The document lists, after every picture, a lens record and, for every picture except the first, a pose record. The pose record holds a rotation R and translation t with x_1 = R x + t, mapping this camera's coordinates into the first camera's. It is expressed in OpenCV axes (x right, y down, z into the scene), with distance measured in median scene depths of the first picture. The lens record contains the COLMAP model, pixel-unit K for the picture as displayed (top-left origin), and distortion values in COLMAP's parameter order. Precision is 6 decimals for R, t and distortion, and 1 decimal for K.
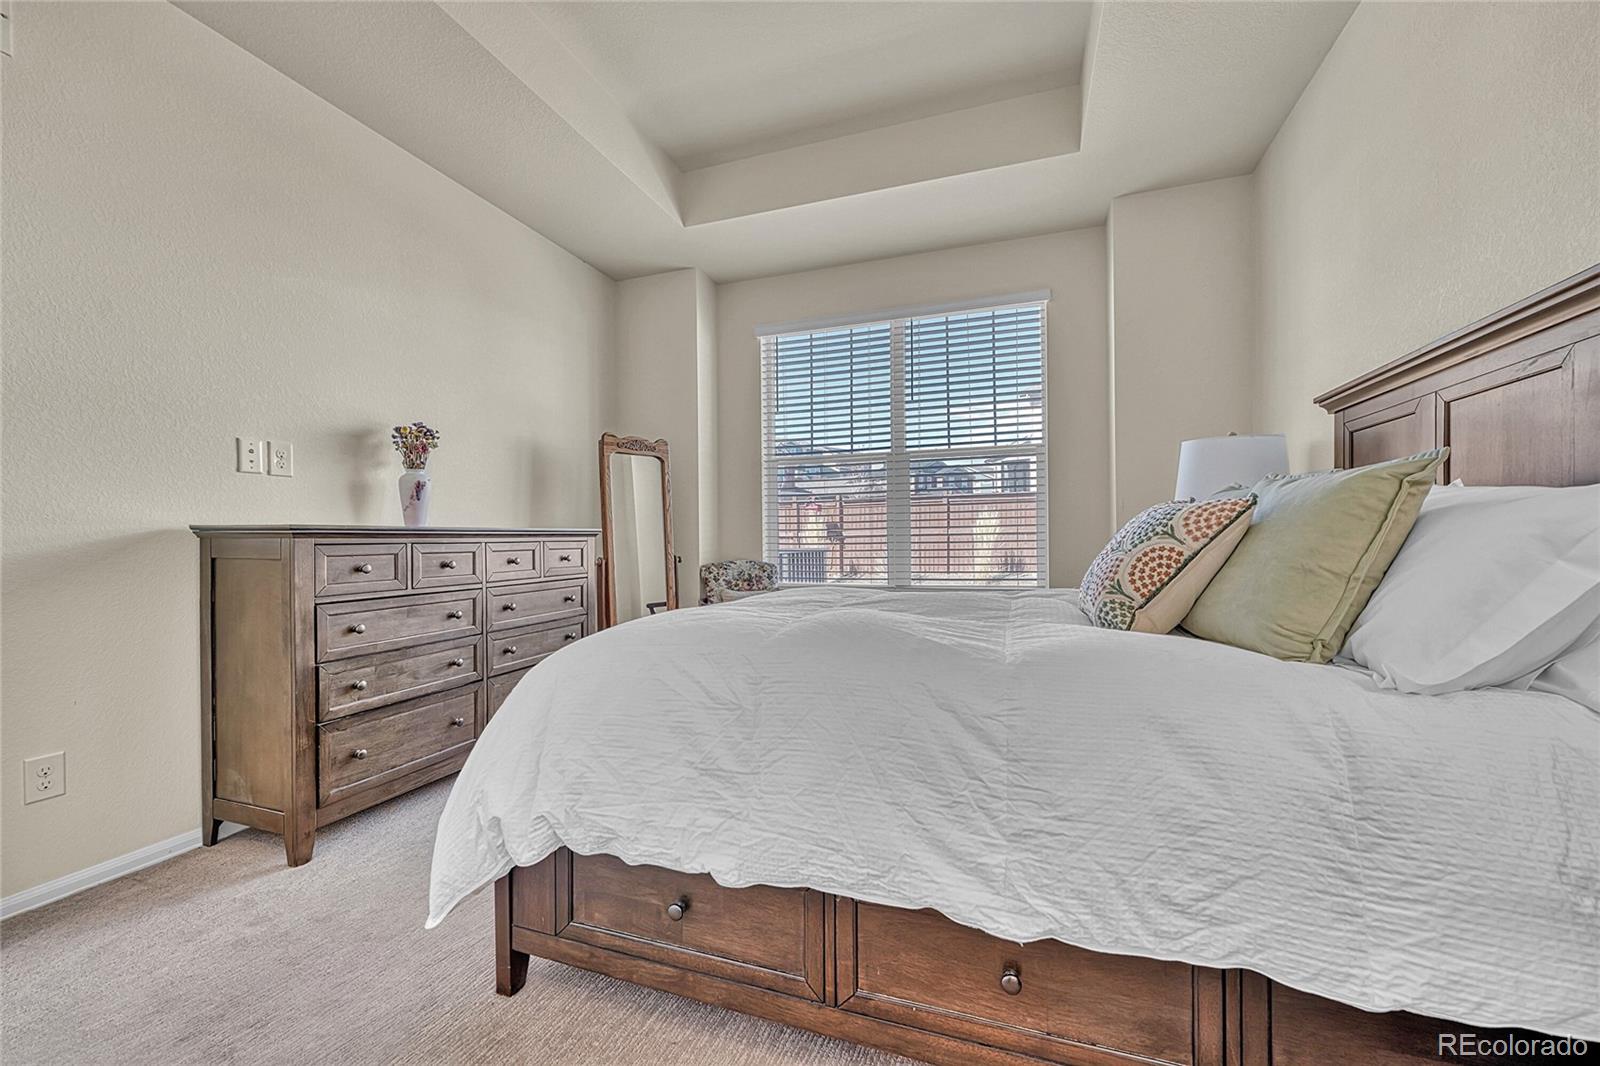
lens RADIAL K [[634.5, 0, 804.5], [0, 634.5, 539.8], [0, 0, 1]] dist [-0.002955, 0.000966]
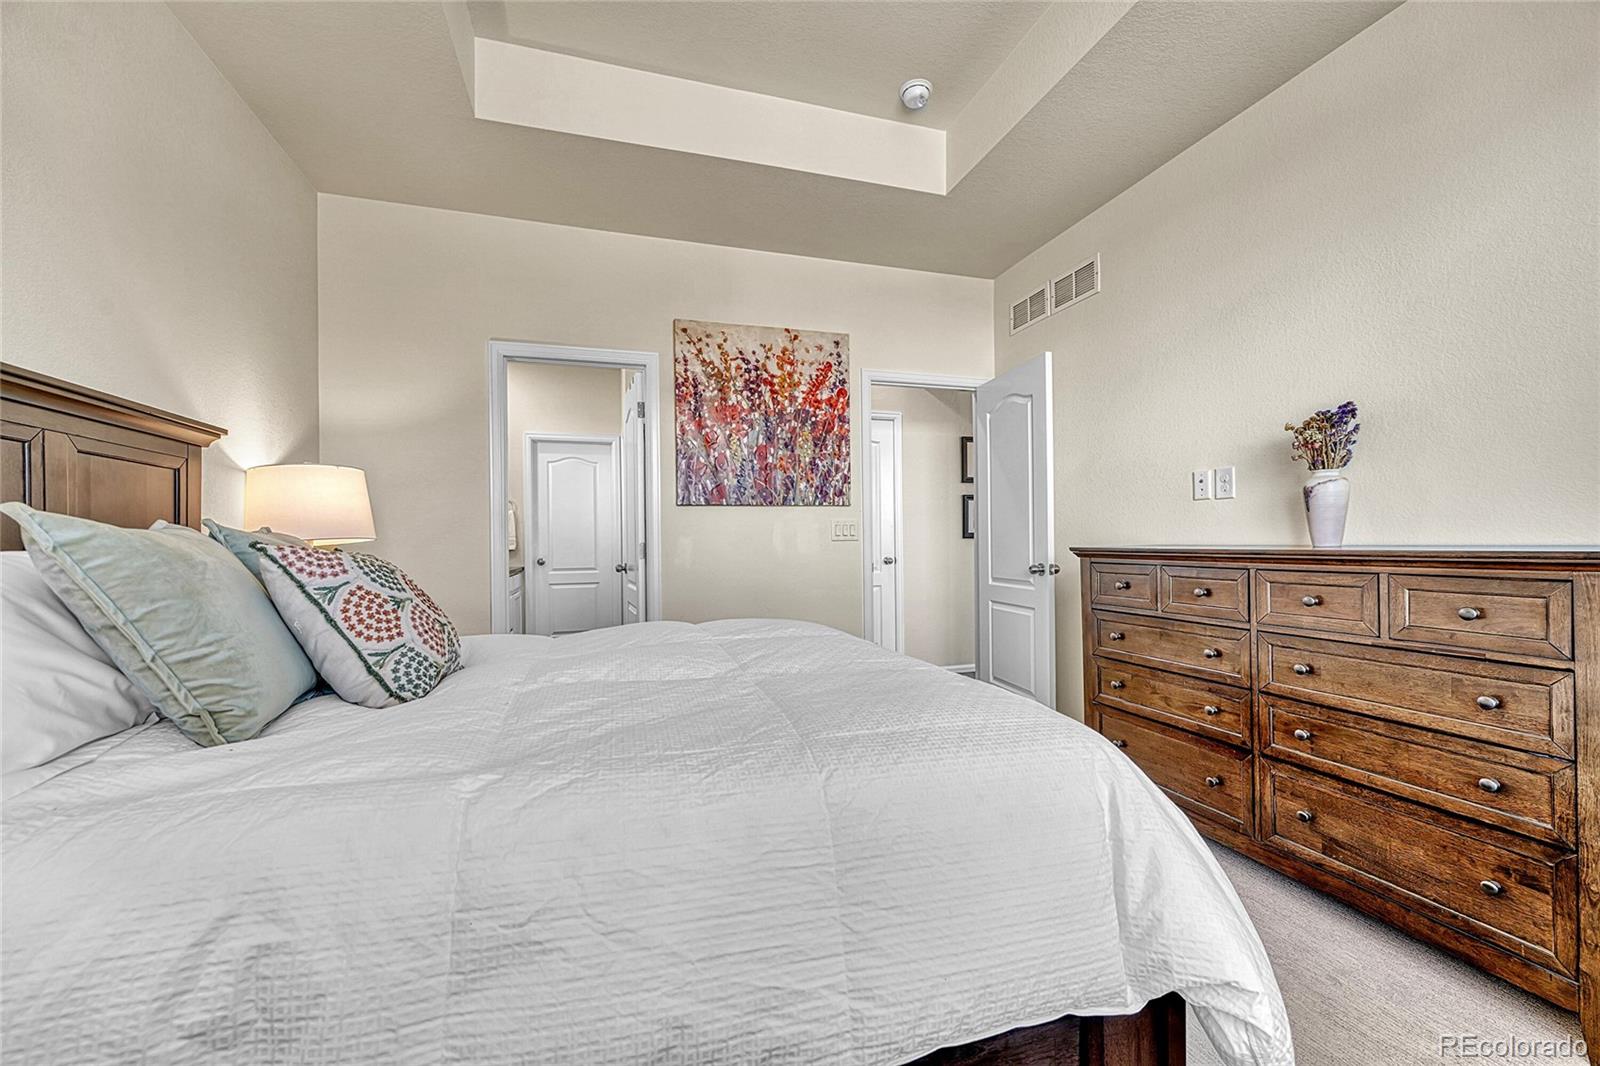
lens RADIAL K [[634.5, 0, 795.0], [0, 634.5, 538.9], [0, 0, 1]] dist [-0.002955, 0.000966]
pose [[-0.808412, 0.013119, -0.588471, 0.330675], [0.011825, 0.999912, 0.006047, -0.037933], [0.588499, -0.002070, -0.808496, 1.158076]]
